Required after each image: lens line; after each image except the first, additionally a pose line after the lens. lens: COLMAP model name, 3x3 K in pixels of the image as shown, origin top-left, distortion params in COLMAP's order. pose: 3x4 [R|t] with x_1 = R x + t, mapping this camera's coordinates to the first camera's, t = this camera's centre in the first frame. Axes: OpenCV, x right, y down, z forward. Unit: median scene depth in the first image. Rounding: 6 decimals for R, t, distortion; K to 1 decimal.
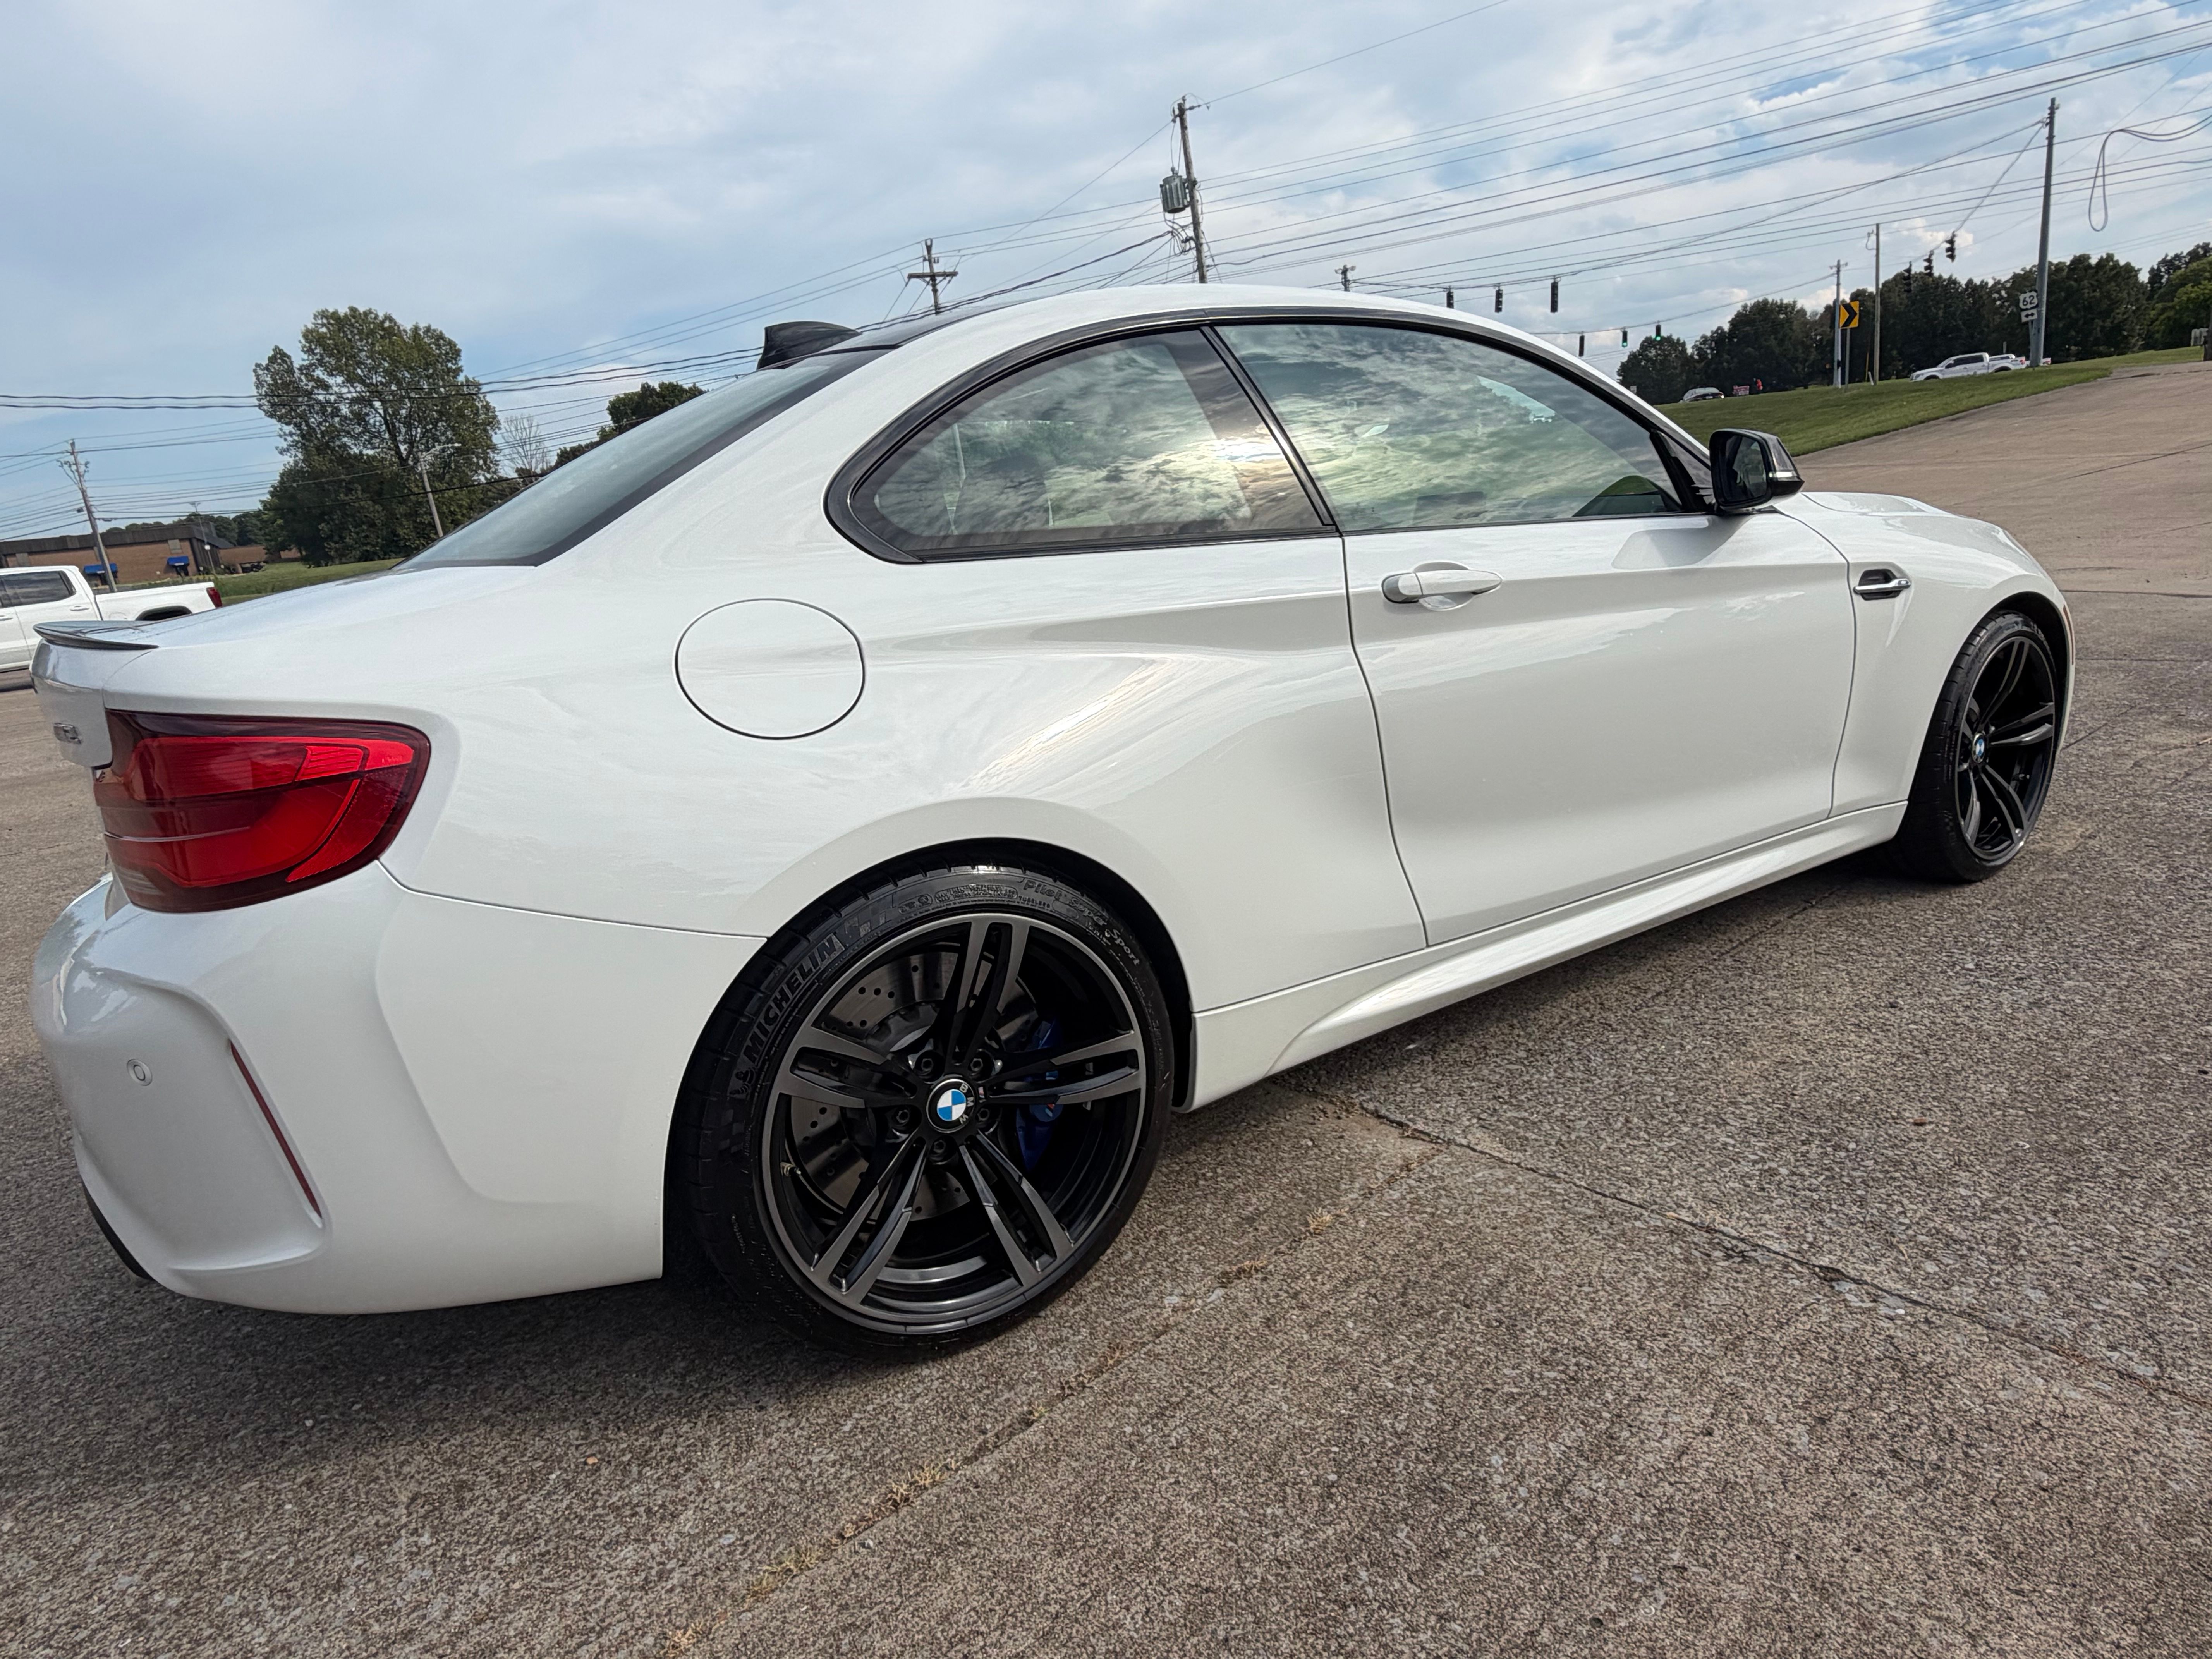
lens RADIAL K [[1224.6, 0, 1121.0], [0, 1224.6, 832.3], [0, 0, 1]] dist [-0.000996, 0.000029]
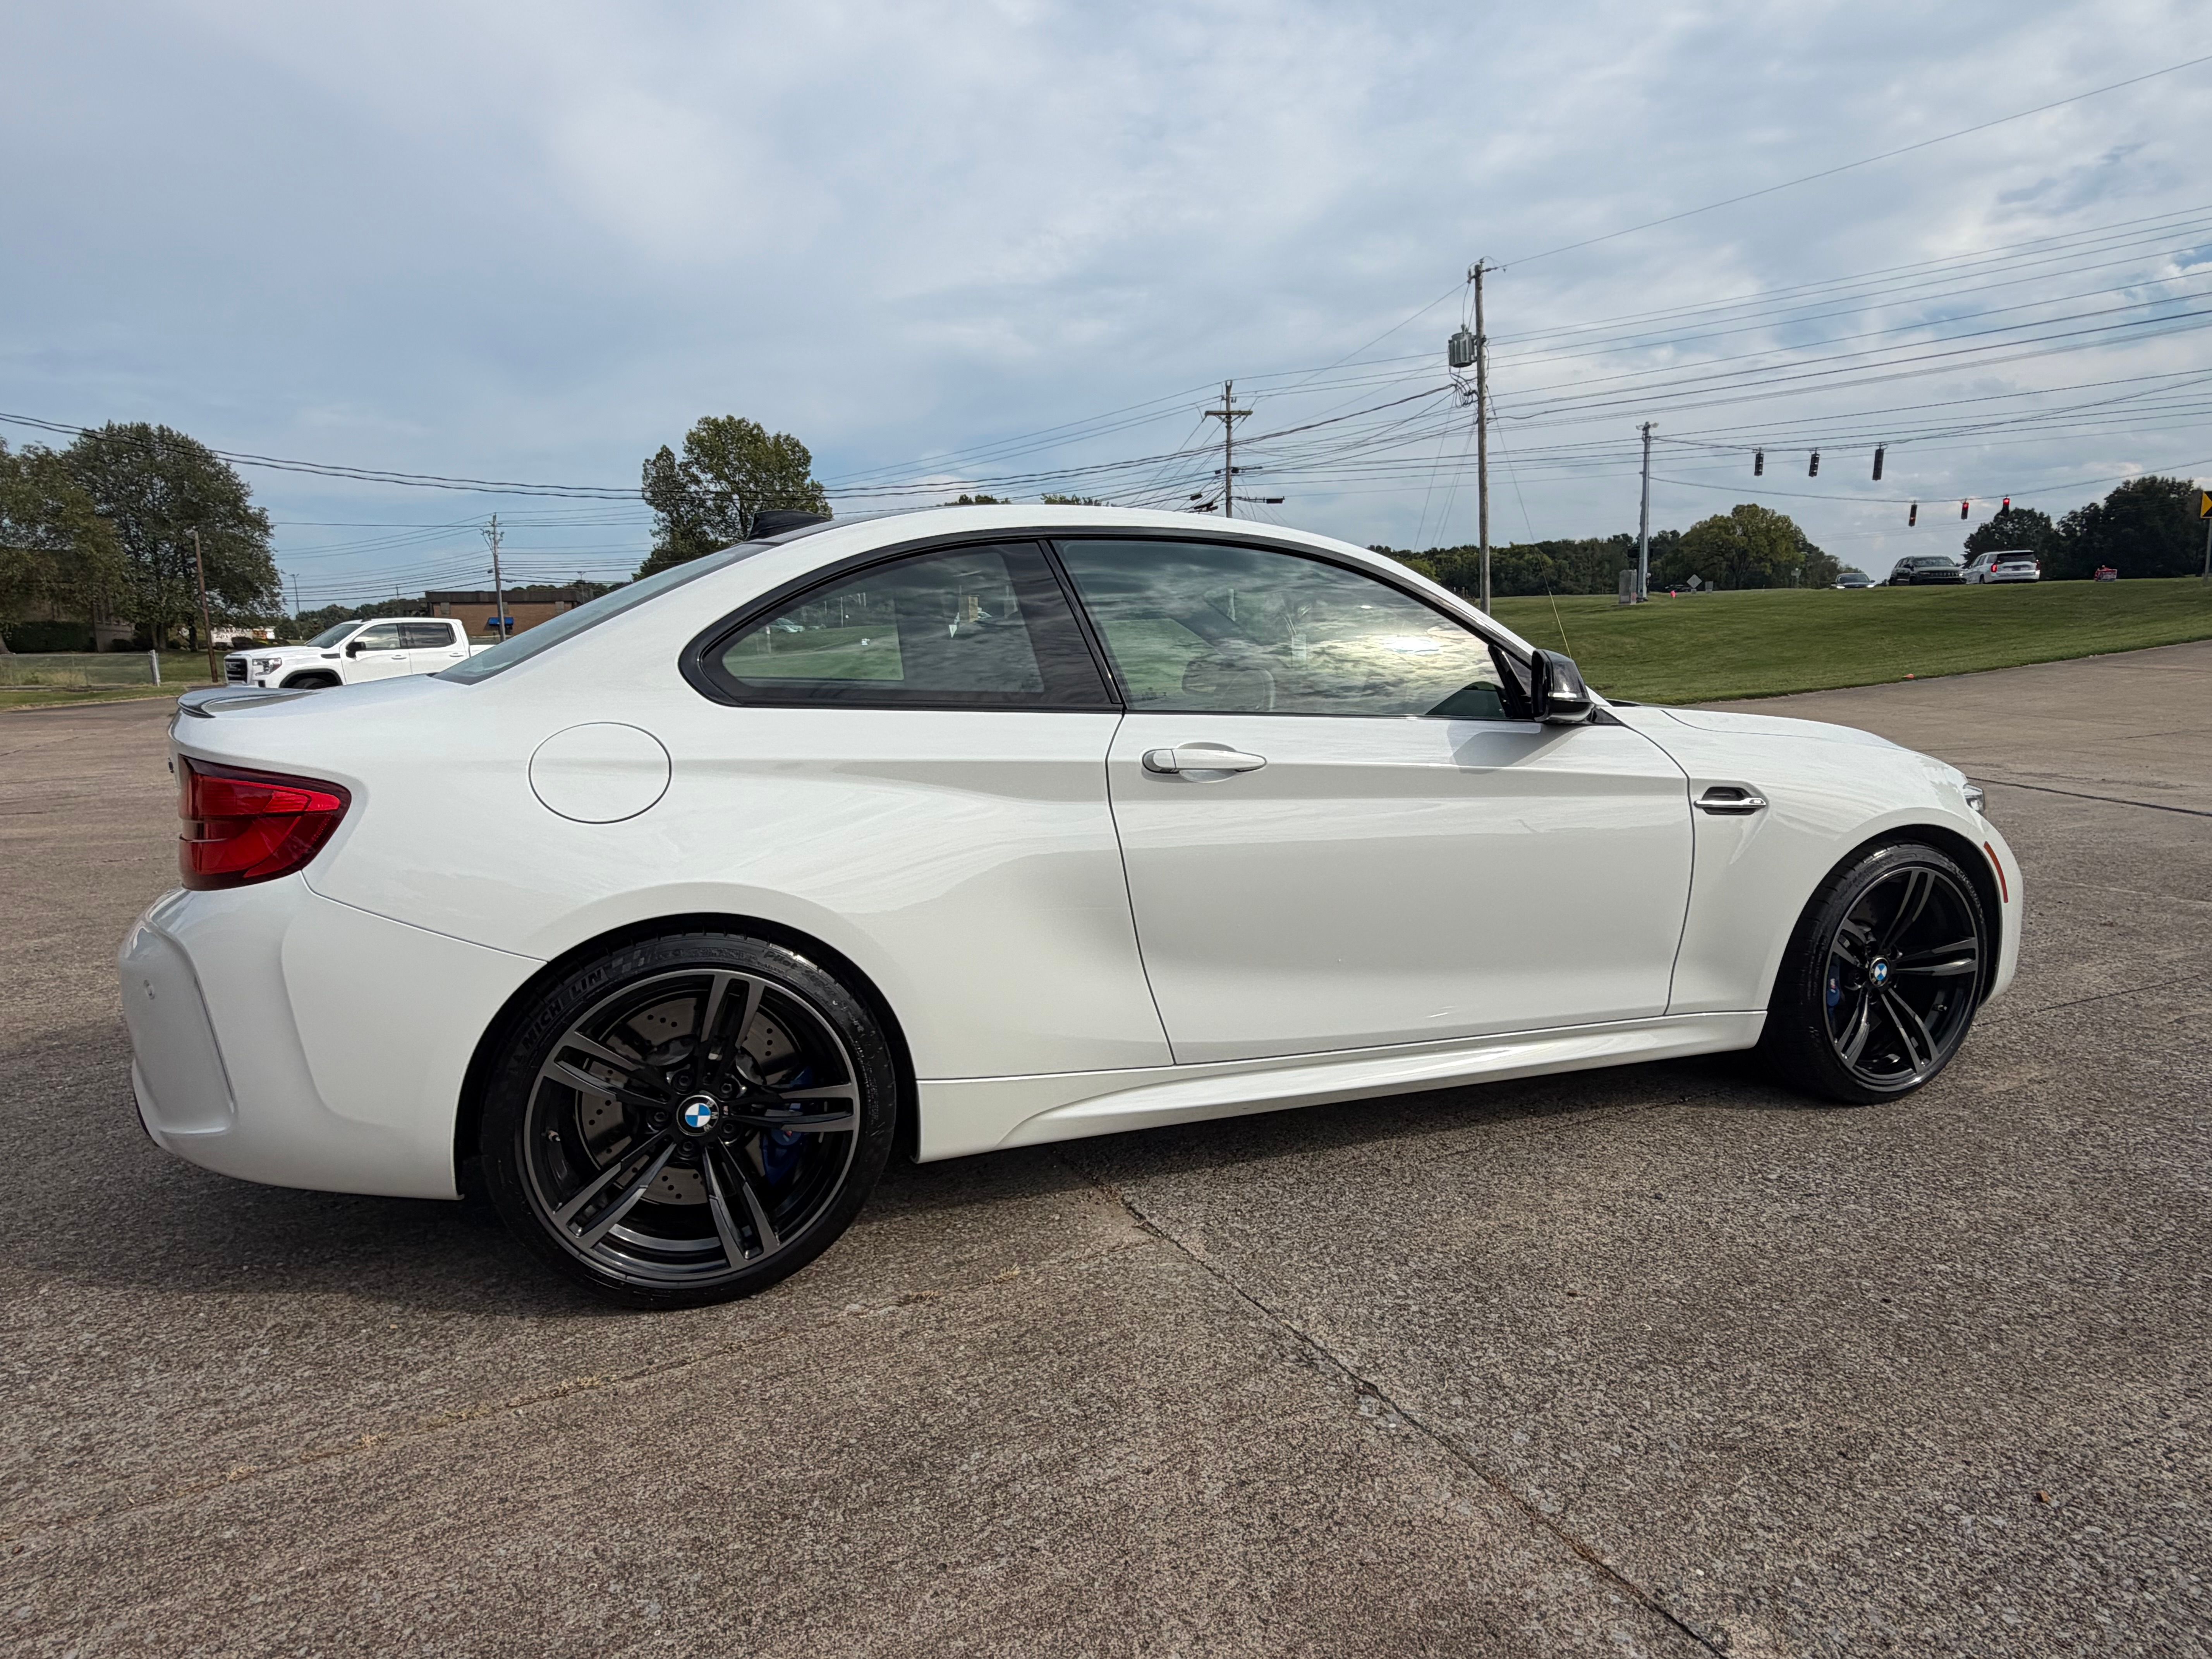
lens RADIAL K [[1216.4, 0, 1108.5], [0, 1216.4, 837.7], [0, 0, 1]] dist [-0.000104, -0.000281]
pose [[0.971544, 0.116355, -0.206308, 0.490750], [-0.134721, 0.987865, -0.077287, -0.026994], [0.194811, 0.102882, 0.975430, -0.200359]]
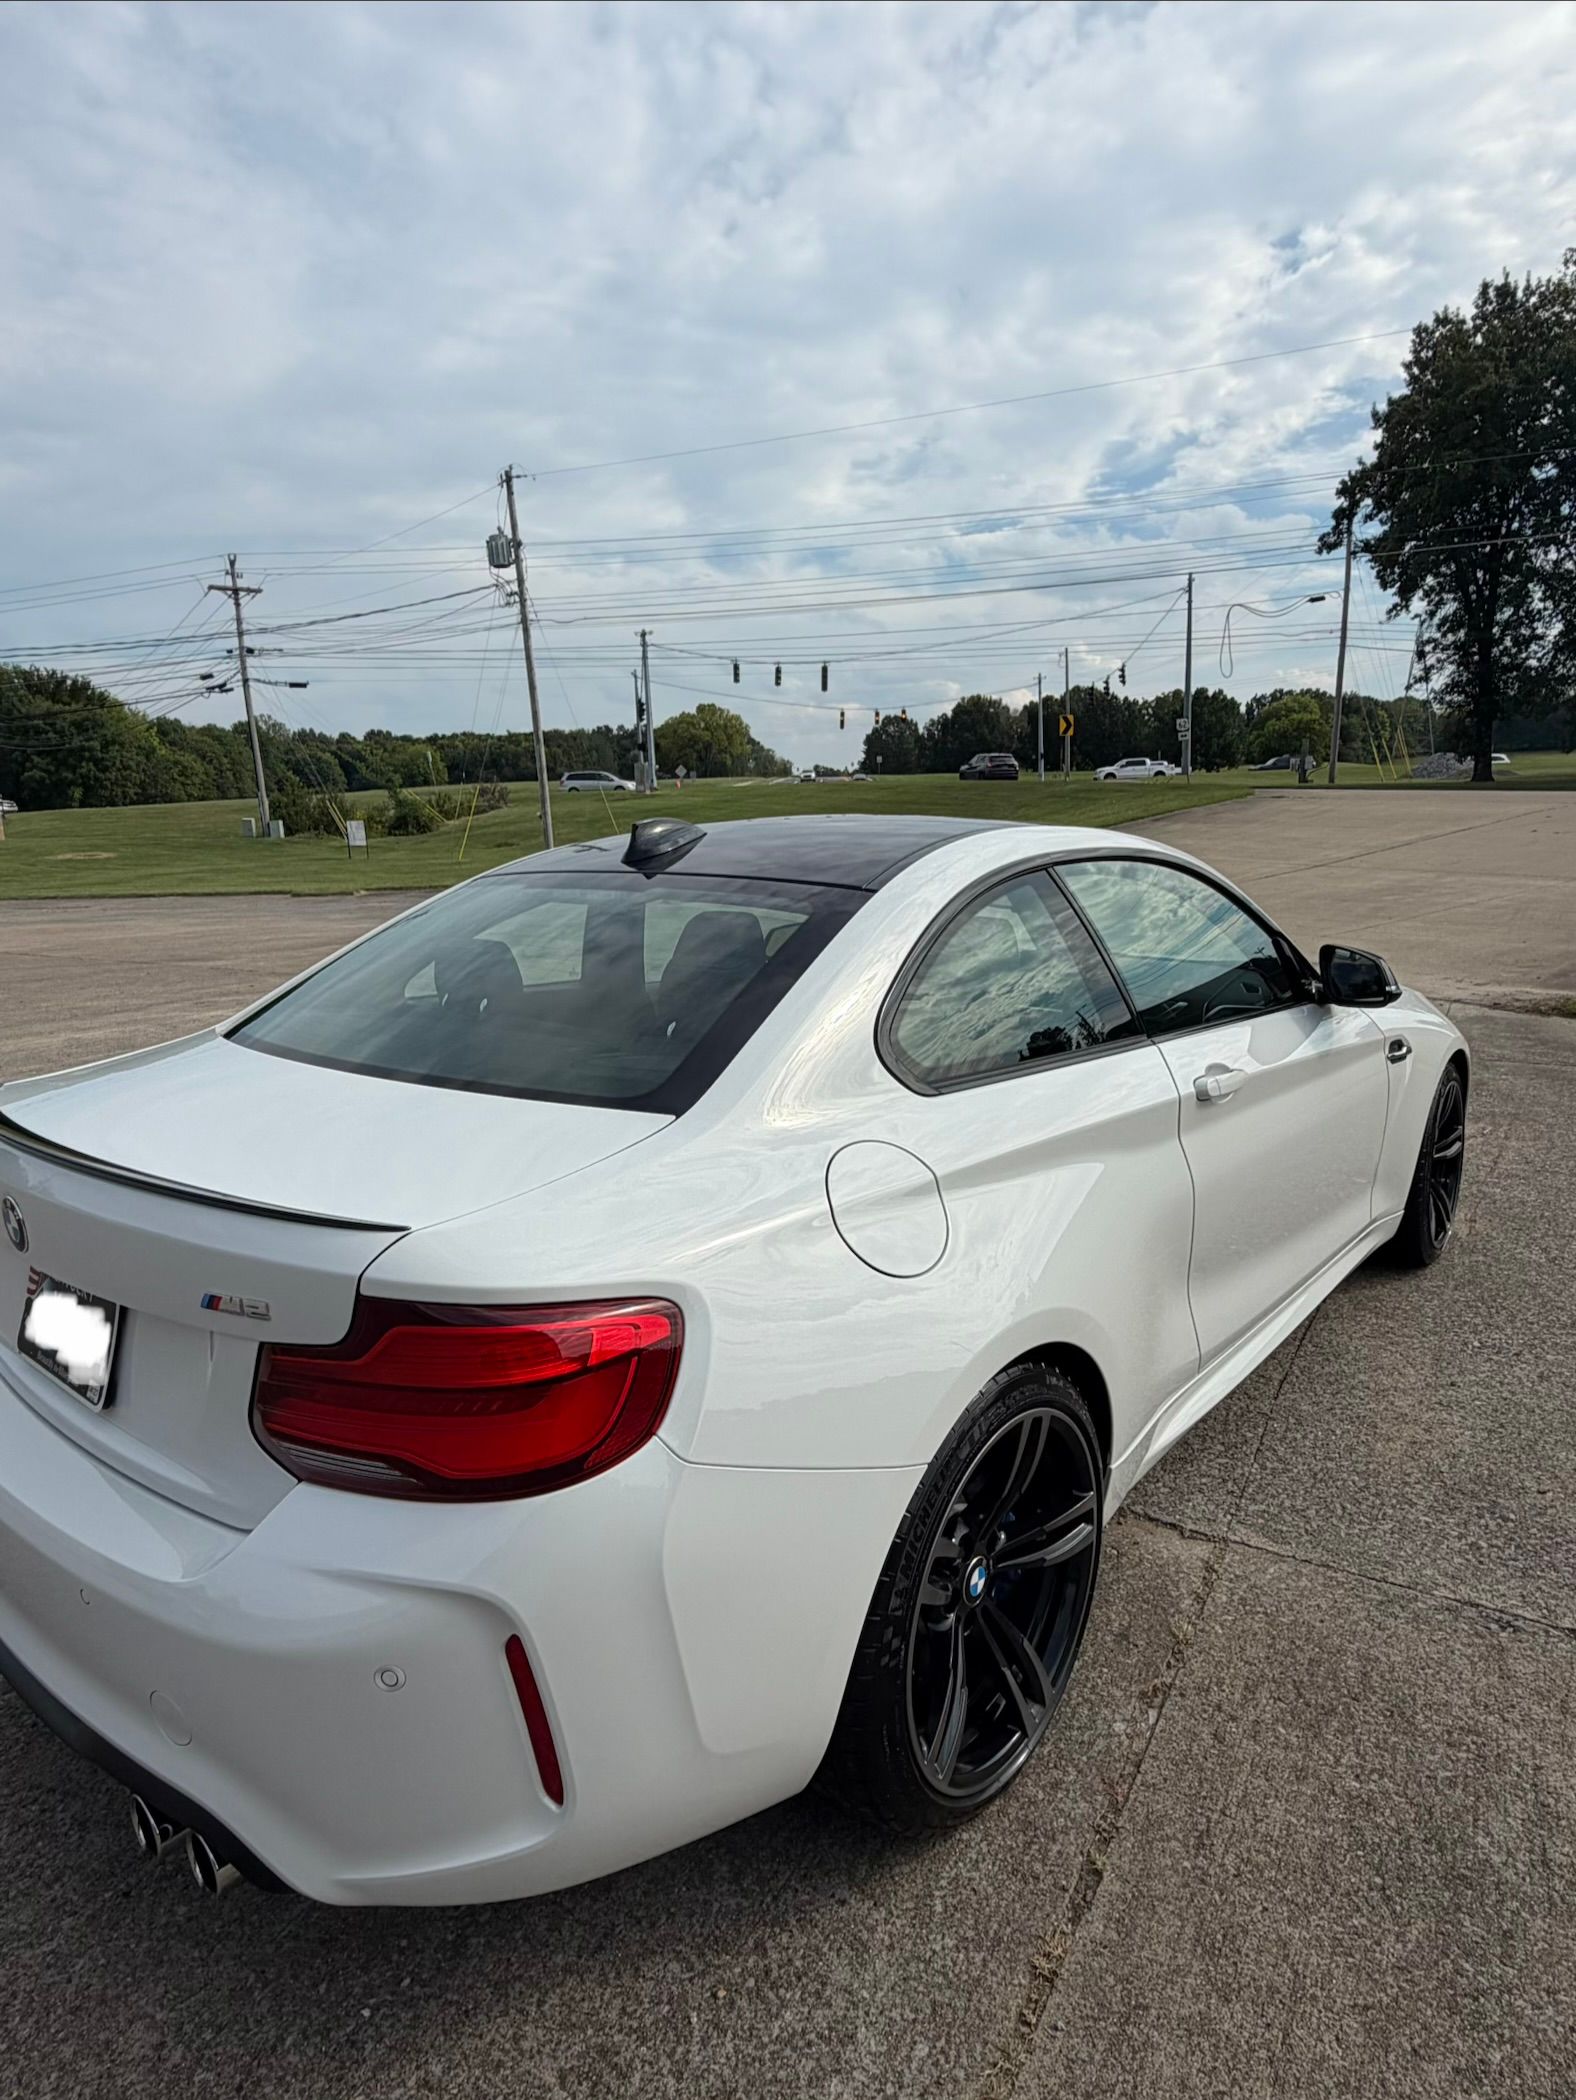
lens RADIAL K [[1162.6, 0, 772.9], [0, 1162.6, 1052.9], [0, 0, 1]] dist [-0.000996, 0.000029]
pose [[0.956546, 0.015811, 0.291151, -0.595885], [0.007454, 0.996876, -0.078624, -0.165000], [-0.291485, 0.077378, 0.953441, 0.006082]]
